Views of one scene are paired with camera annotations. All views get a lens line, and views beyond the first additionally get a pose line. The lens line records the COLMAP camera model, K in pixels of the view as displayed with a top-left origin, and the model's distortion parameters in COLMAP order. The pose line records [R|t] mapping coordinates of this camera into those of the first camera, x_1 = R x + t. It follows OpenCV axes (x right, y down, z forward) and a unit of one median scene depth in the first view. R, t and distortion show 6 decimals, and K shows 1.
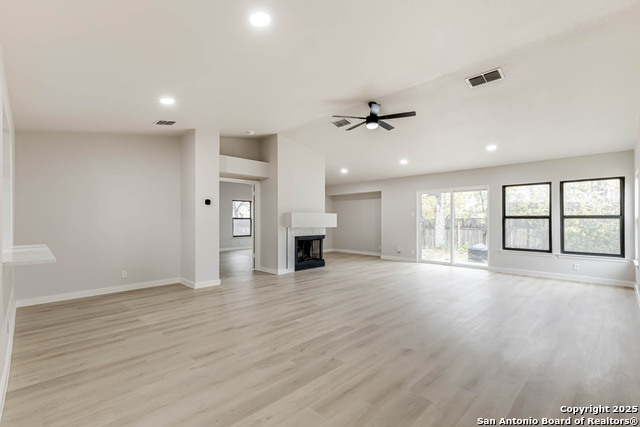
lens RADIAL K [[284.6, 0, 322.0], [0, 284.6, 215.5], [0, 0, 1]] dist [0.027096, -0.000051]
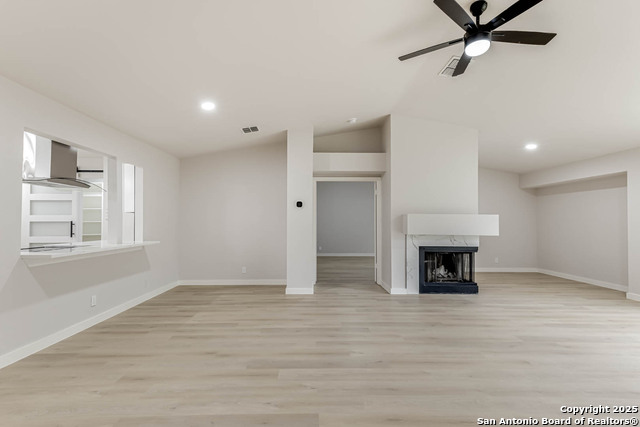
lens RADIAL K [[284.6, 0, 318.9], [0, 284.6, 217.2], [0, 0, 1]] dist [0.027096, -0.000051]
pose [[0.722124, -0.007387, -0.691724, 0.276683], [0.004703, 0.999972, -0.005769, 0.000704], [0.691748, 0.000913, 0.722139, 0.339962]]
